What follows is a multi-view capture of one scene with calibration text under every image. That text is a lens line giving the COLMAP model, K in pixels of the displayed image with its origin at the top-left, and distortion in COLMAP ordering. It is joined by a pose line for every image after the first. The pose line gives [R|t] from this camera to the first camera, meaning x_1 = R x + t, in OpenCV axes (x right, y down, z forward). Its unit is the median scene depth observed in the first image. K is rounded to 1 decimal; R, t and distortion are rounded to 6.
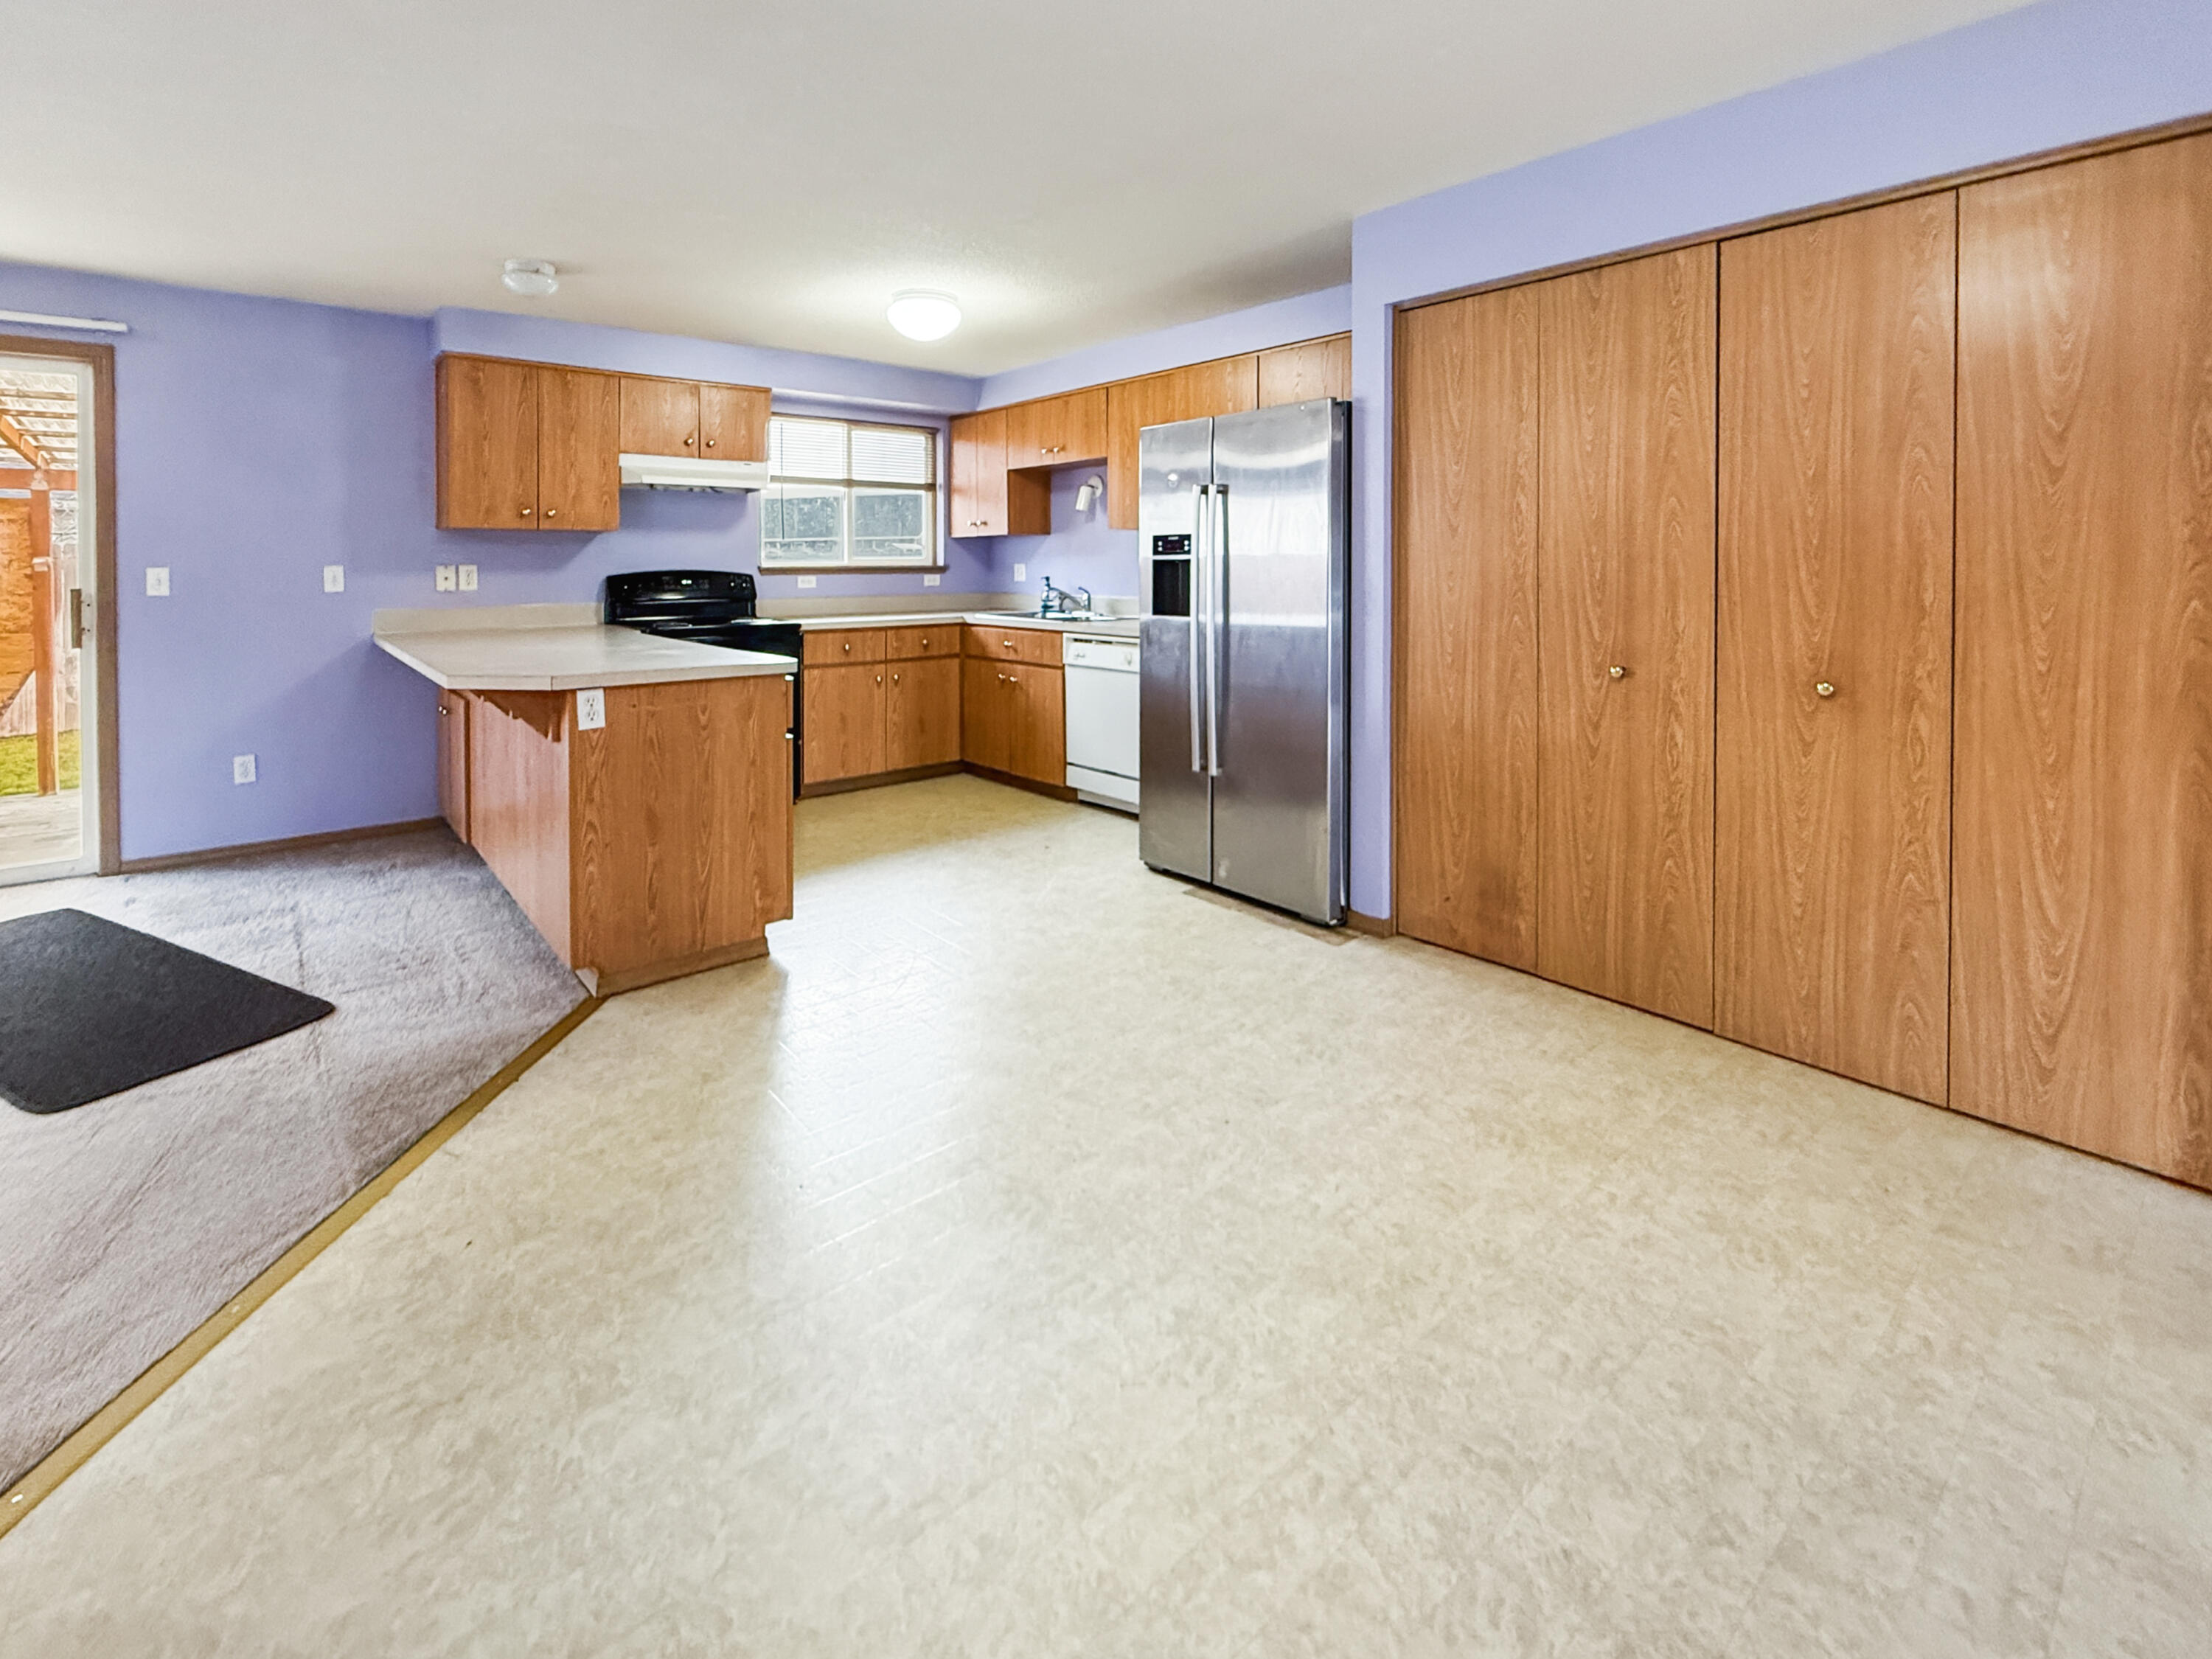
lens RADIAL K [[851.0, 0, 1108.3], [0, 851.0, 795.6], [0, 0, 1]] dist [0.000734, 0.000127]
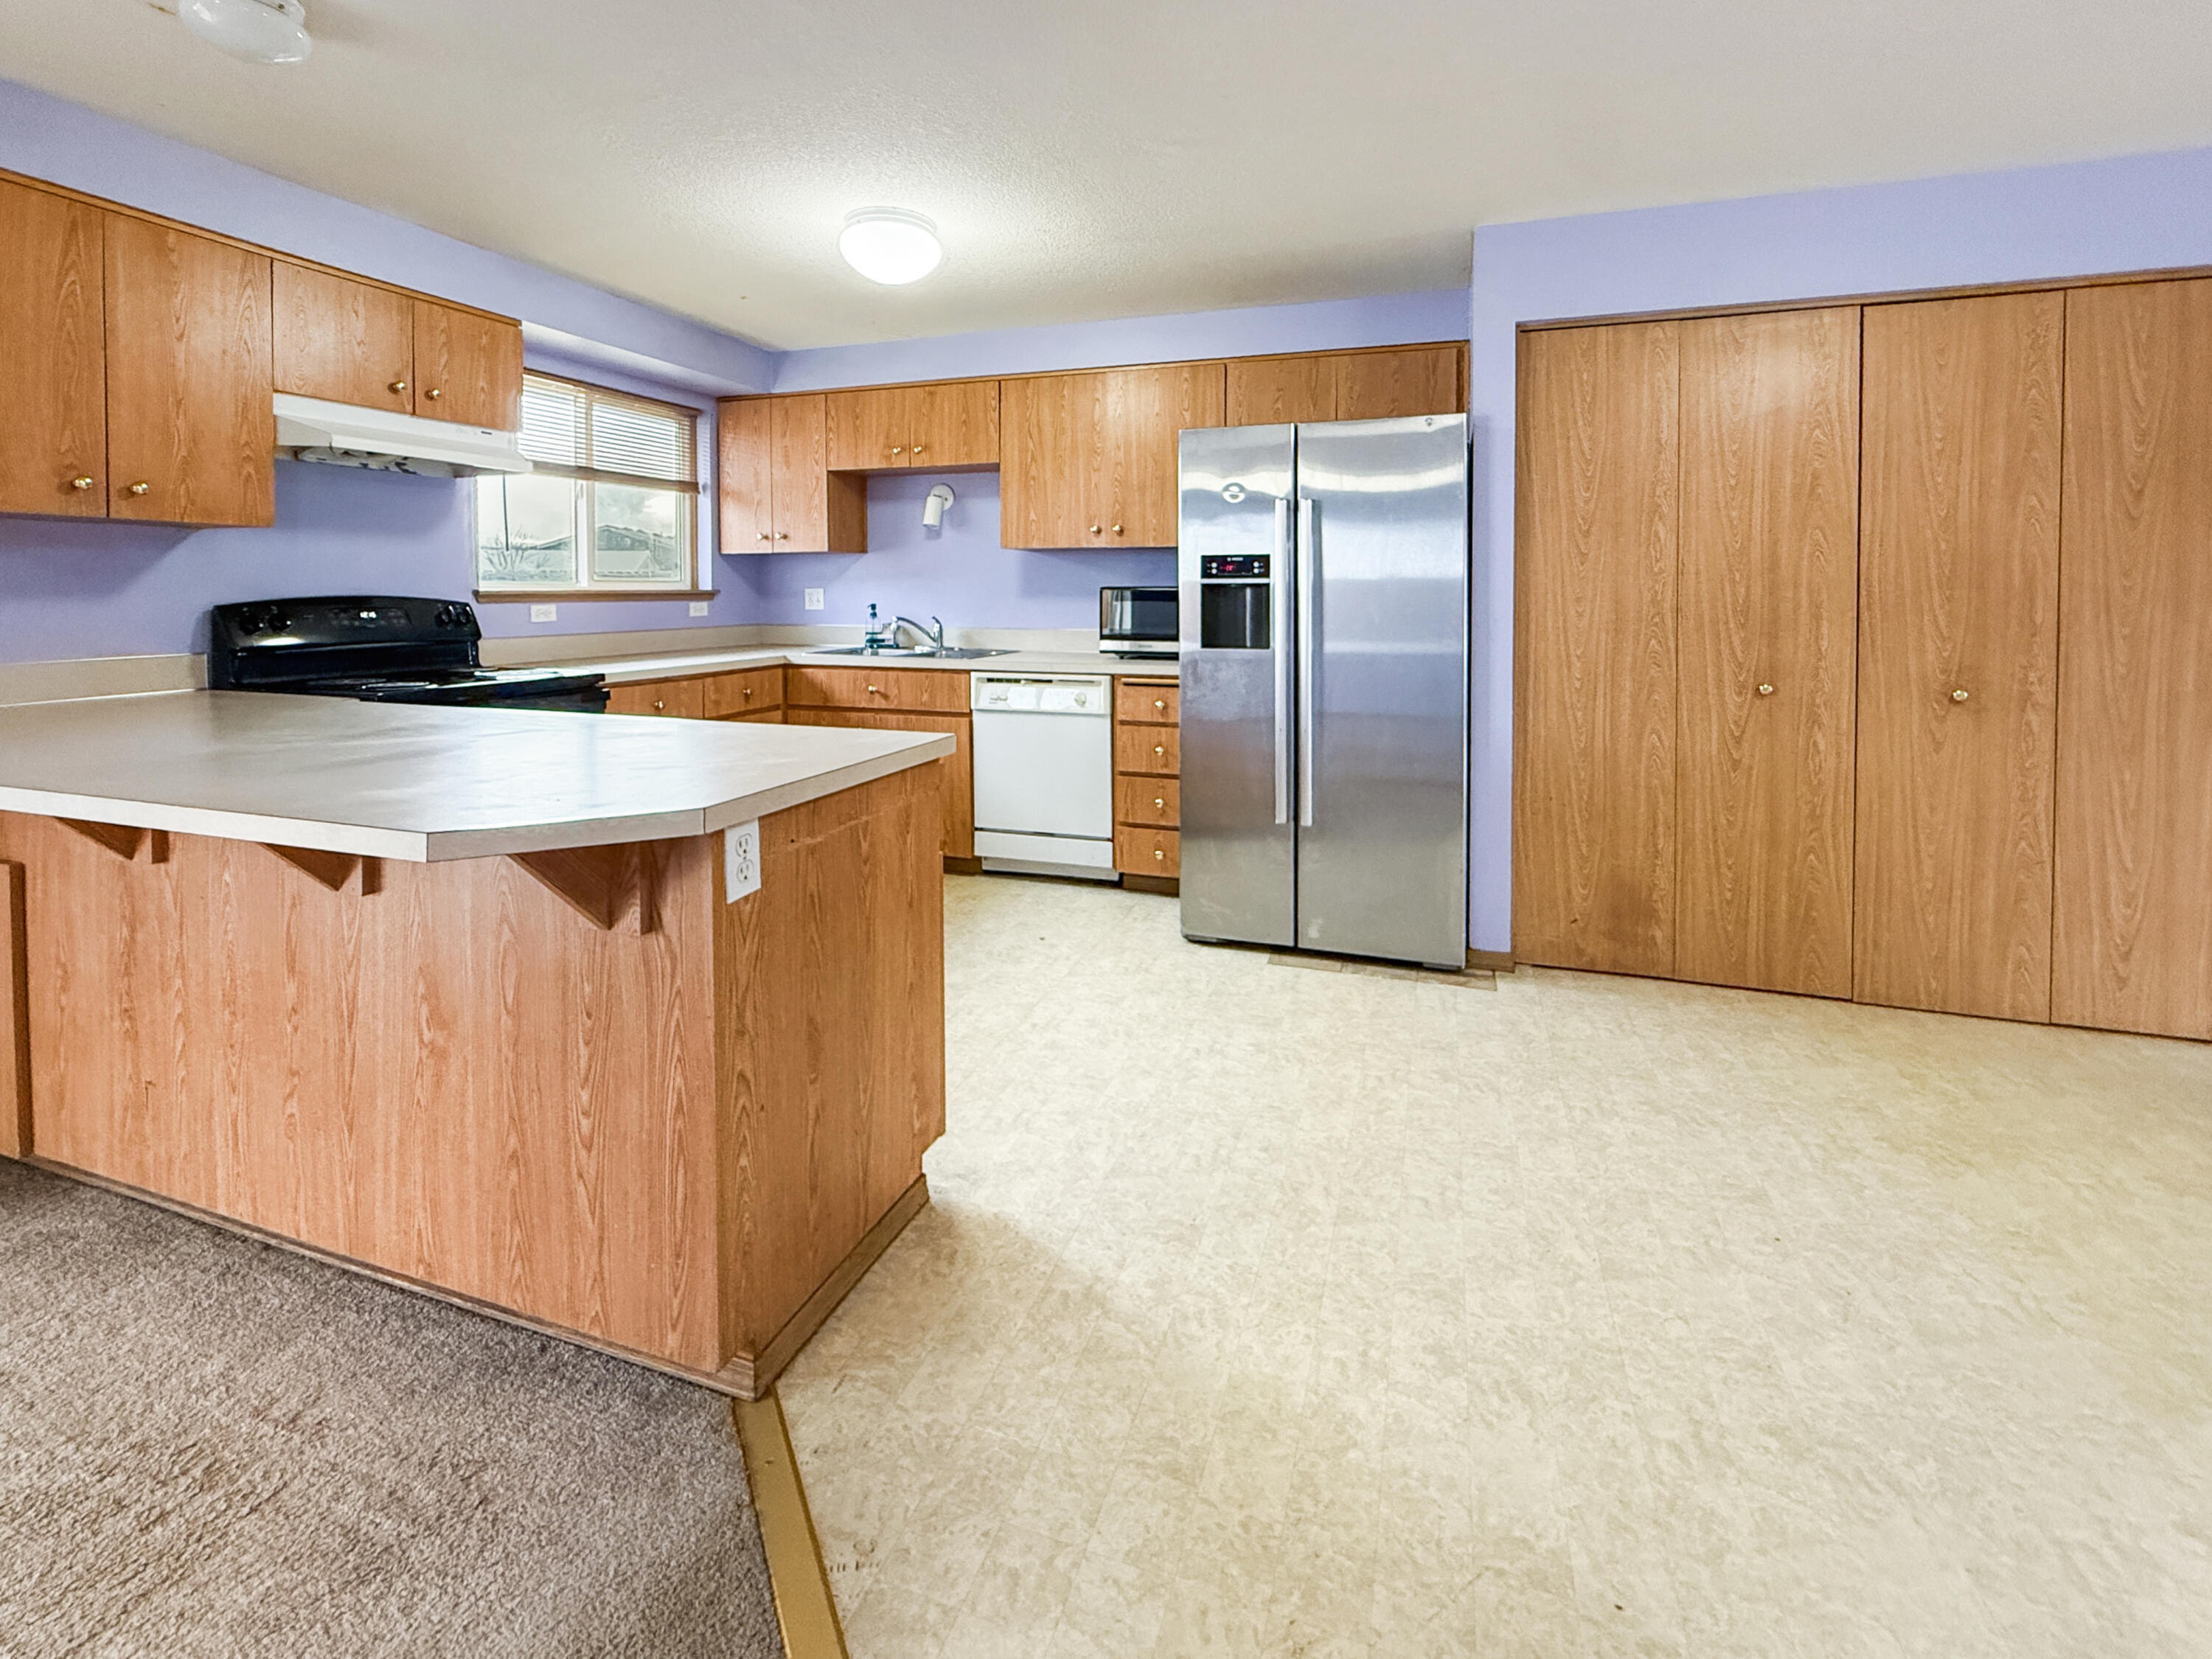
lens RADIAL K [[851.0, 0, 1108.3], [0, 851.0, 795.6], [0, 0, 1]] dist [0.000734, 0.000127]
pose [[0.878412, -0.108677, 0.465382, -0.560674], [0.122200, 0.992505, 0.001119, -0.098190], [-0.462016, 0.055887, 0.885109, 0.373788]]
